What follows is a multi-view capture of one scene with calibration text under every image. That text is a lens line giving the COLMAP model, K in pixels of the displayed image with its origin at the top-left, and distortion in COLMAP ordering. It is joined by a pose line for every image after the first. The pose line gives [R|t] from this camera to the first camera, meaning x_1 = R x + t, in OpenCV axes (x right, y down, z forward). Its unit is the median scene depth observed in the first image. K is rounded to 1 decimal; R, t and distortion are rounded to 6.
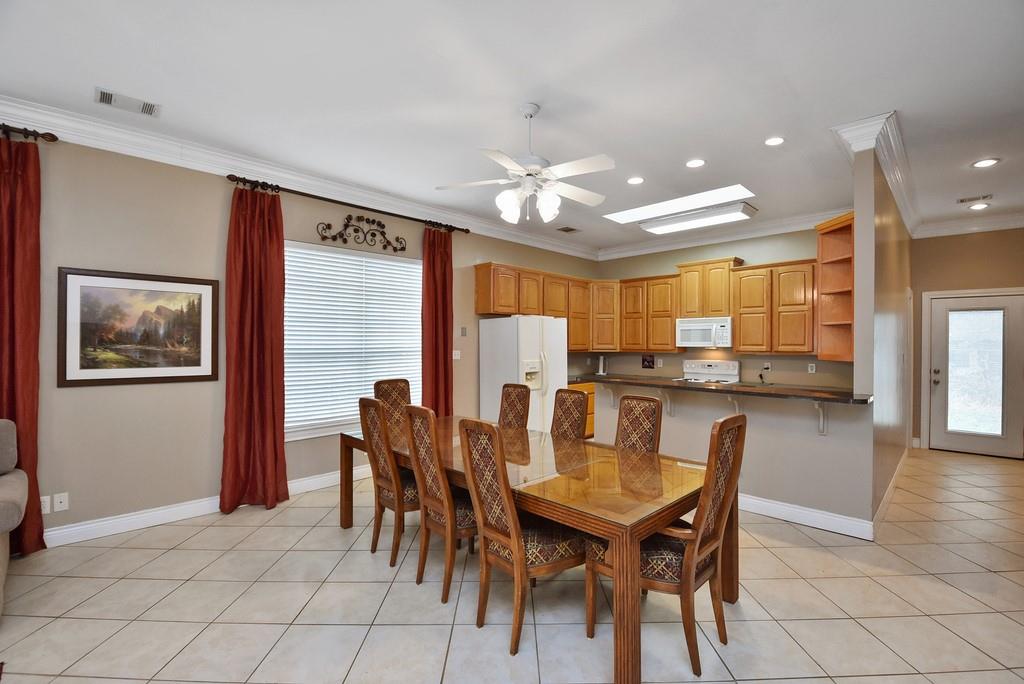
lens RADIAL K [[454.5, 0, 517.1], [0, 454.5, 347.4], [0, 0, 1]] dist [-0.000024, -0.000017]
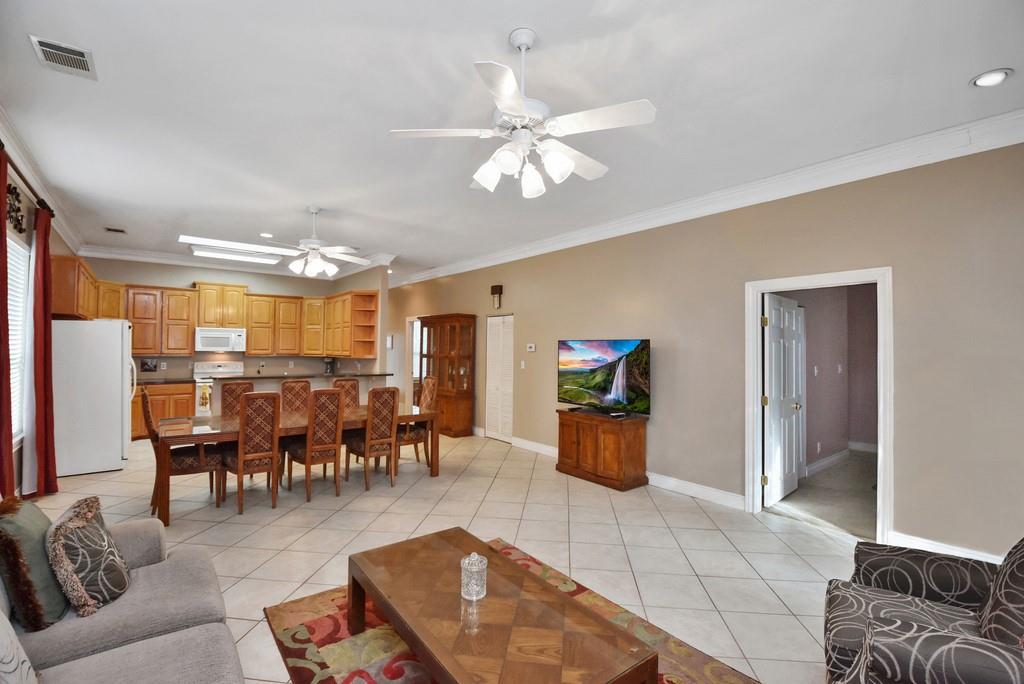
lens RADIAL K [[454.5, 0, 517.1], [0, 454.5, 347.4], [0, 0, 1]] dist [-0.000024, -0.000017]
pose [[0.116642, 0.001958, 0.993172, -0.783681], [-0.005336, 0.999985, -0.001345, -0.015001], [-0.993160, -0.005143, 0.116650, 0.034583]]
